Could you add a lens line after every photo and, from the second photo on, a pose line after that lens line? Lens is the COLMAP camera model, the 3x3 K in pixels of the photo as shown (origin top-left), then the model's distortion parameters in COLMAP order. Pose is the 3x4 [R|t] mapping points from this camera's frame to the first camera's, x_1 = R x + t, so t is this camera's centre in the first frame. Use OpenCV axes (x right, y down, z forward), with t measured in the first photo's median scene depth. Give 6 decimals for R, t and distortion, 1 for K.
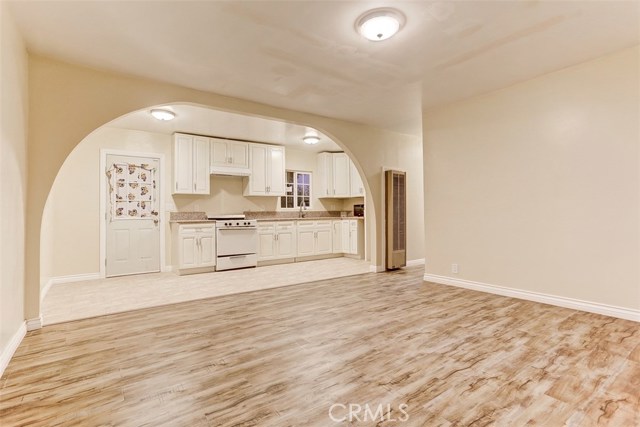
lens RADIAL K [[313.2, 0, 318.8], [0, 313.2, 207.3], [0, 0, 1]] dist [-0.031819, 0.021800]
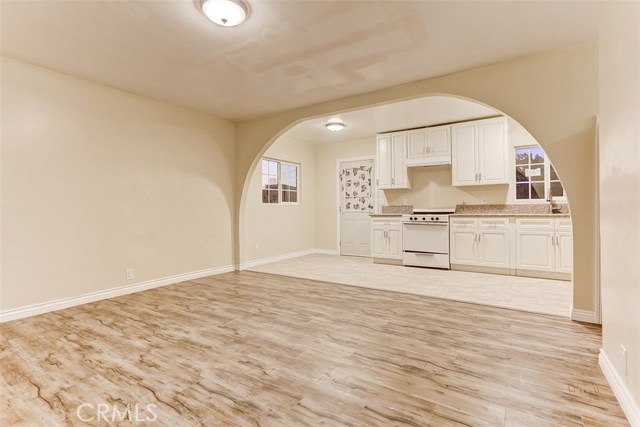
lens RADIAL K [[313.2, 0, 318.8], [0, 313.2, 207.3], [0, 0, 1]] dist [-0.031819, 0.021800]
pose [[0.348551, 0.006532, -0.937267, 0.510484], [0.022409, 0.999632, 0.015300, -0.001558], [0.937022, -0.026336, 0.348277, 0.407419]]
